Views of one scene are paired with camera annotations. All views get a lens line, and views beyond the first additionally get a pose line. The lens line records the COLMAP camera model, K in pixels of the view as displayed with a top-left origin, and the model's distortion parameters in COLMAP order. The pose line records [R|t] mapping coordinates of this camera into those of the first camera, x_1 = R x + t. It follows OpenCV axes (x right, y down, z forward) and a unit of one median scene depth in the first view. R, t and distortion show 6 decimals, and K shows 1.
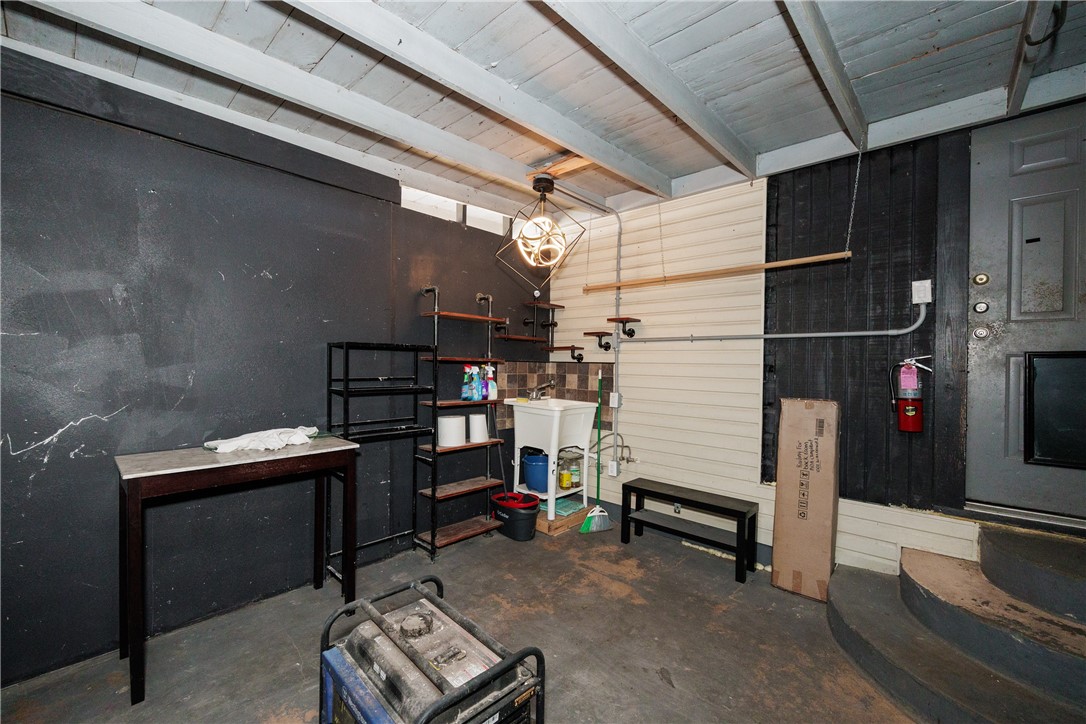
lens RADIAL K [[441.7, 0, 542.9], [0, 441.7, 364.5], [0, 0, 1]] dist [0.001451, -0.000430]
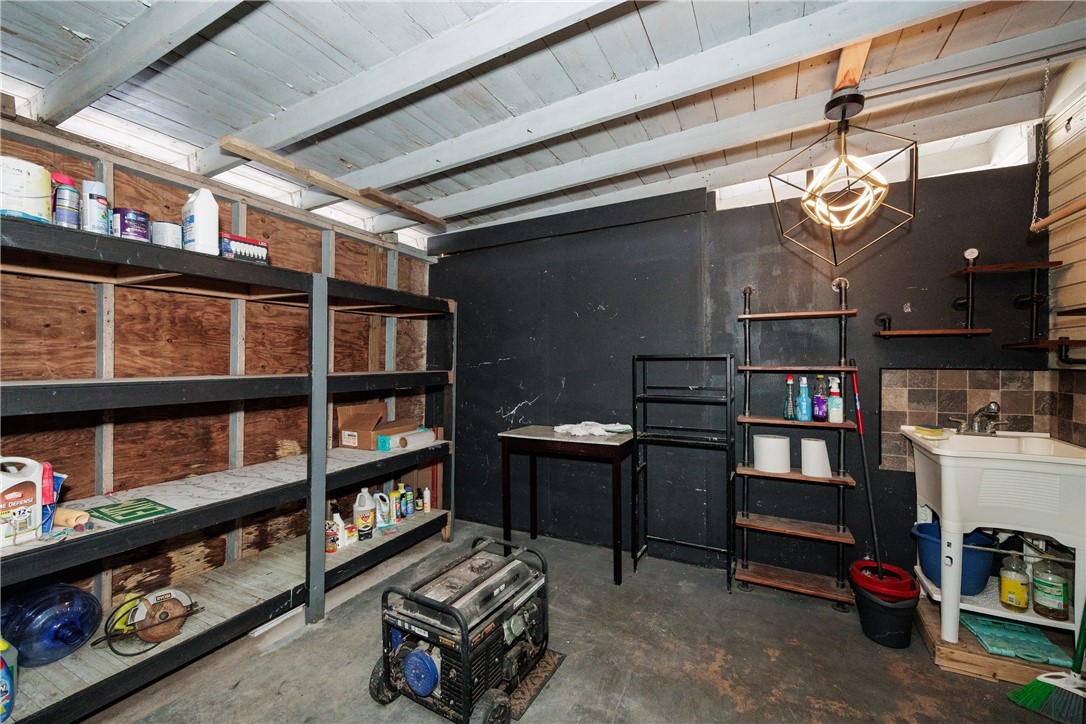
lens RADIAL K [[441.7, 0, 539.2], [0, 441.7, 363.1], [0, 0, 1]] dist [0.001451, -0.000430]
pose [[0.259448, -0.010875, -0.965696, 0.499112], [0.008514, 0.999923, -0.008973, -0.018168], [0.965719, -0.005894, 0.259521, 0.362623]]
